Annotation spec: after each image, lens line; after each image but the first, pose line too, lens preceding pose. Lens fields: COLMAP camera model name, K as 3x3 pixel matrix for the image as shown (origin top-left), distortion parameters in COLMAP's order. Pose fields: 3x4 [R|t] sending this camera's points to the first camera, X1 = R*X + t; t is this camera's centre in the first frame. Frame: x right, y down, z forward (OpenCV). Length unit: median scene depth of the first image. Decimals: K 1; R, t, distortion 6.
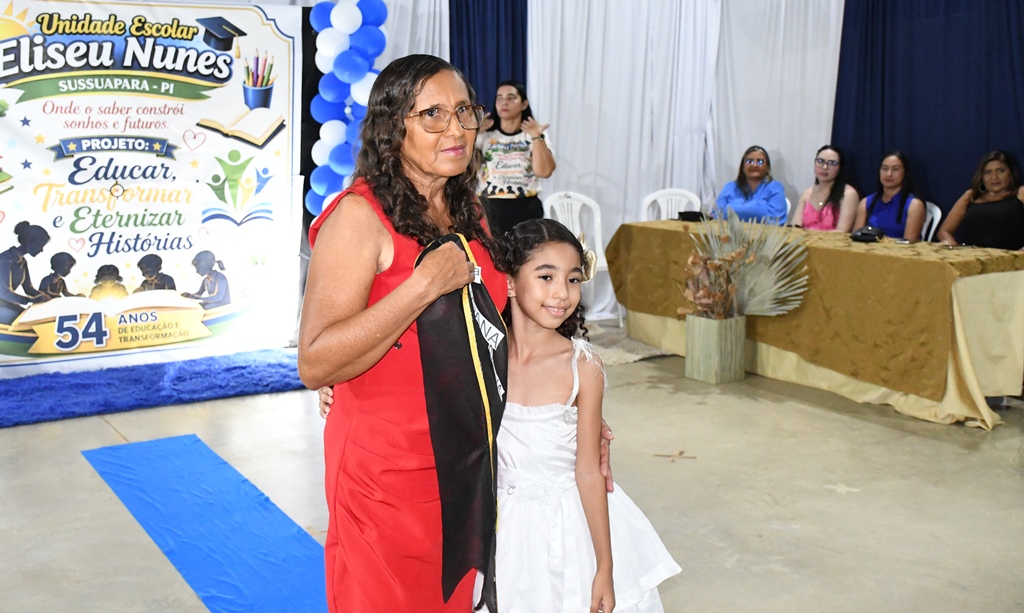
lens RADIAL K [[1215.2, 0, 495.5], [0, 1215.2, 273.8], [0, 0, 1]] dist [0.018126, 0.318192]
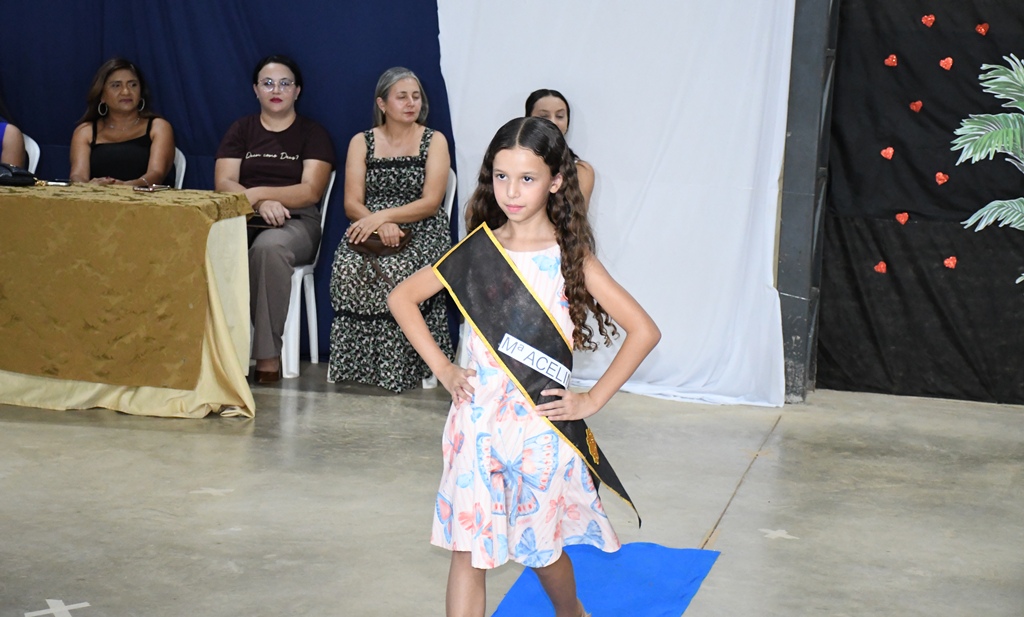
lens RADIAL K [[2338.1, 0, 511.3], [0, 2338.1, 281.4], [0, 0, 1]] dist [0.543622, 0.618348]
pose [[0.681877, -0.057955, 0.729167, -0.482072], [0.057959, 0.998003, 0.025123, 0.009956], [-0.729167, 0.025131, 0.683874, -0.128662]]
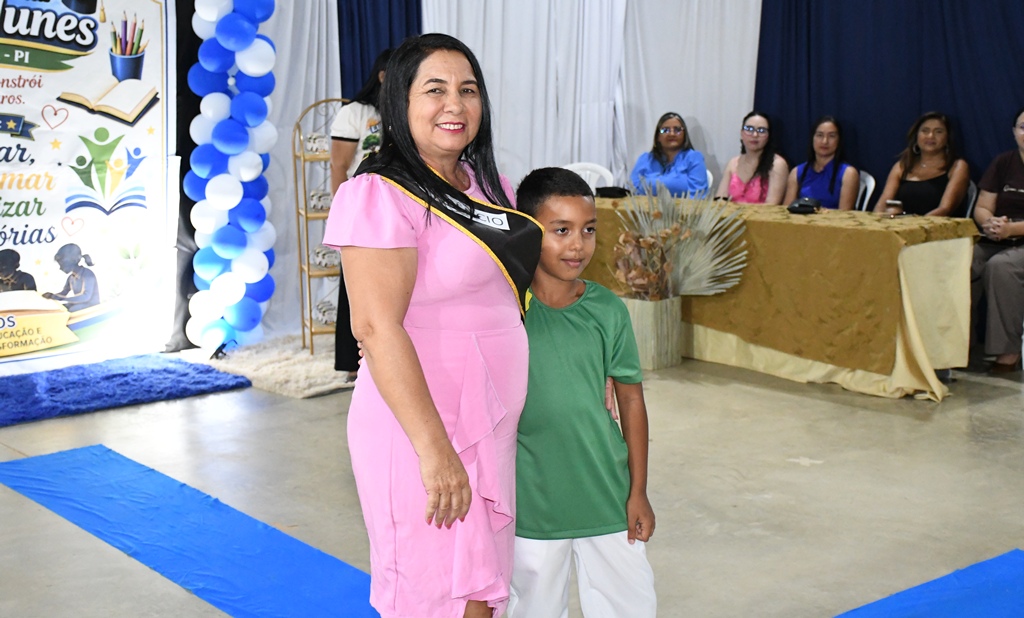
lens RADIAL K [[1493.4, 0, 498.3], [0, 1493.4, 279.6], [0, 0, 1]] dist [0.181447, 0.018976]
pose [[0.991263, -0.031671, 0.128041, -0.078741], [0.031169, 0.999497, 0.005923, 0.010328], [-0.128164, -0.001880, 0.991751, -0.121058]]
